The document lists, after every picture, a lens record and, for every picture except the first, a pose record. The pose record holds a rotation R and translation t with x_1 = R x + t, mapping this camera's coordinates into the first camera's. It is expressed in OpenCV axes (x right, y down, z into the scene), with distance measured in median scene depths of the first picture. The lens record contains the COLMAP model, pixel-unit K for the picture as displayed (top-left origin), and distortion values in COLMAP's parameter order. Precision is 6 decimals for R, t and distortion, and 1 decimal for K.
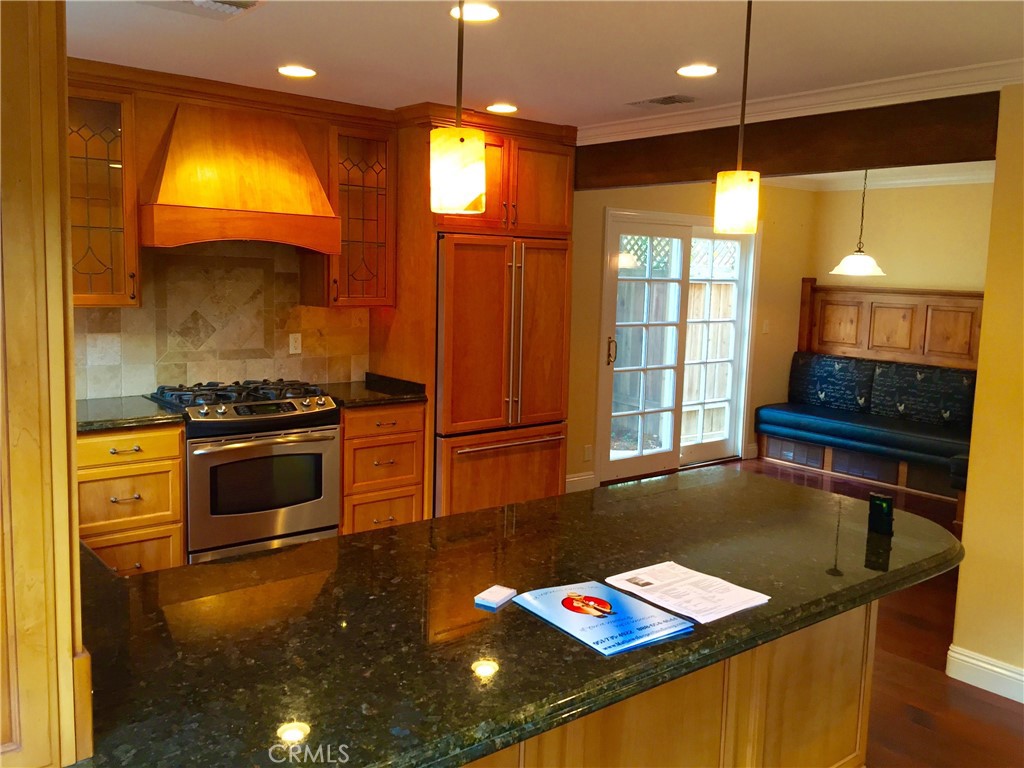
lens RADIAL K [[867.5, 0, 515.4], [0, 867.5, 378.1], [0, 0, 1]] dist [0.017188, -0.010937]
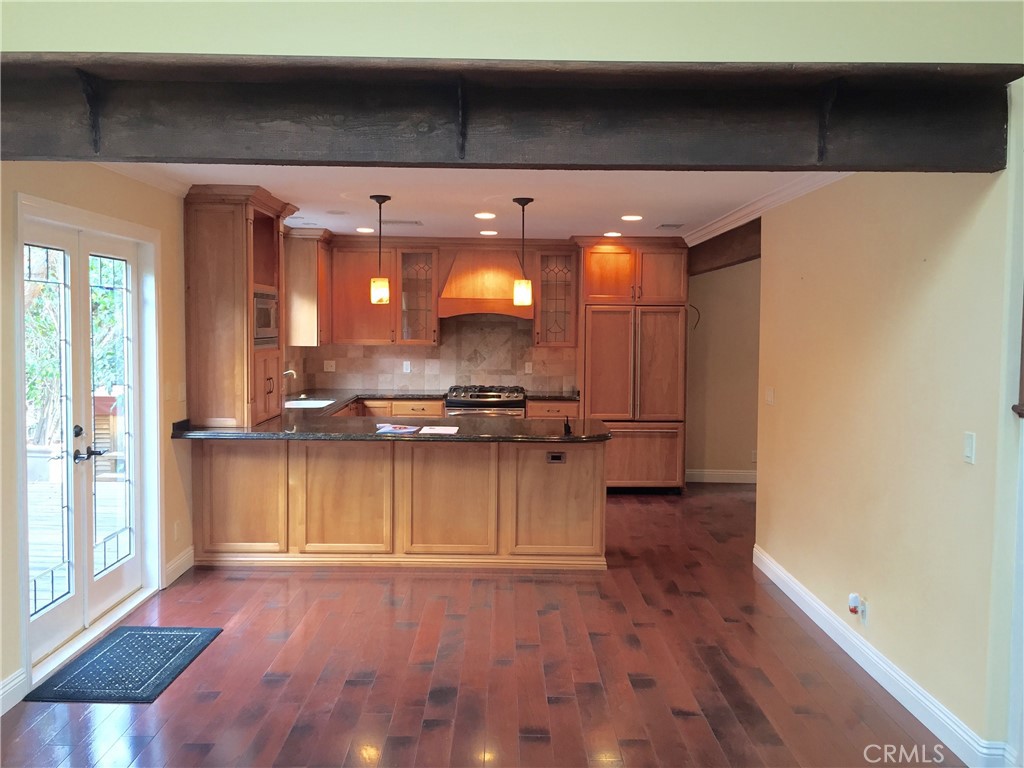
lens RADIAL K [[867.5, 0, 508.4], [0, 867.5, 383.8], [0, 0, 1]] dist [0.017188, -0.010937]
pose [[0.773902, 0.021491, -0.632941, 0.907461], [-0.066507, 0.996656, -0.047477, 0.087075], [0.629804, 0.078837, 0.772743, -0.456235]]
